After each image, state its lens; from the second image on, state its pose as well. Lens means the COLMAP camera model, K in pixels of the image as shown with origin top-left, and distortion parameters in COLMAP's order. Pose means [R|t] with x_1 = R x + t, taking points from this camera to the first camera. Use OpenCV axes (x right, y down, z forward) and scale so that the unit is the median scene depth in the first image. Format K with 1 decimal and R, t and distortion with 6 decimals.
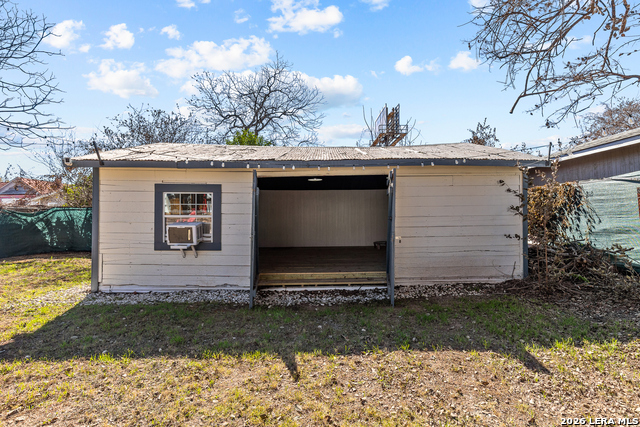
lens RADIAL K [[310.3, 0, 322.5], [0, 310.3, 214.7], [0, 0, 1]] dist [-0.001624, 0.000038]
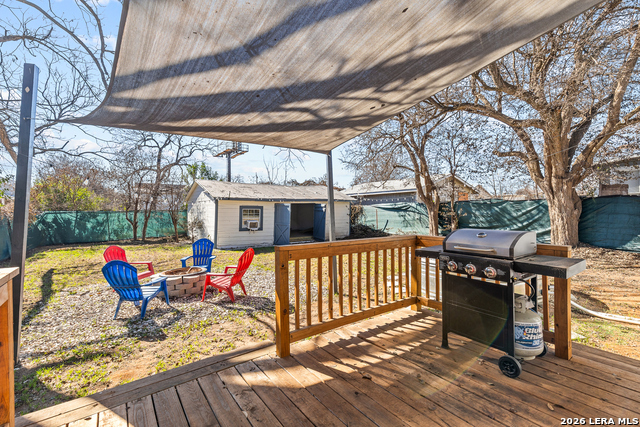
lens RADIAL K [[298.5, 0, 319.8], [0, 298.5, 213.3], [0, 0, 1]] dist [0.004285, -0.000183]
pose [[0.843798, -0.006349, 0.536624, -1.318653], [0.001477, 0.999954, 0.009508, -0.062156], [-0.536660, -0.007230, 0.843768, -1.500285]]
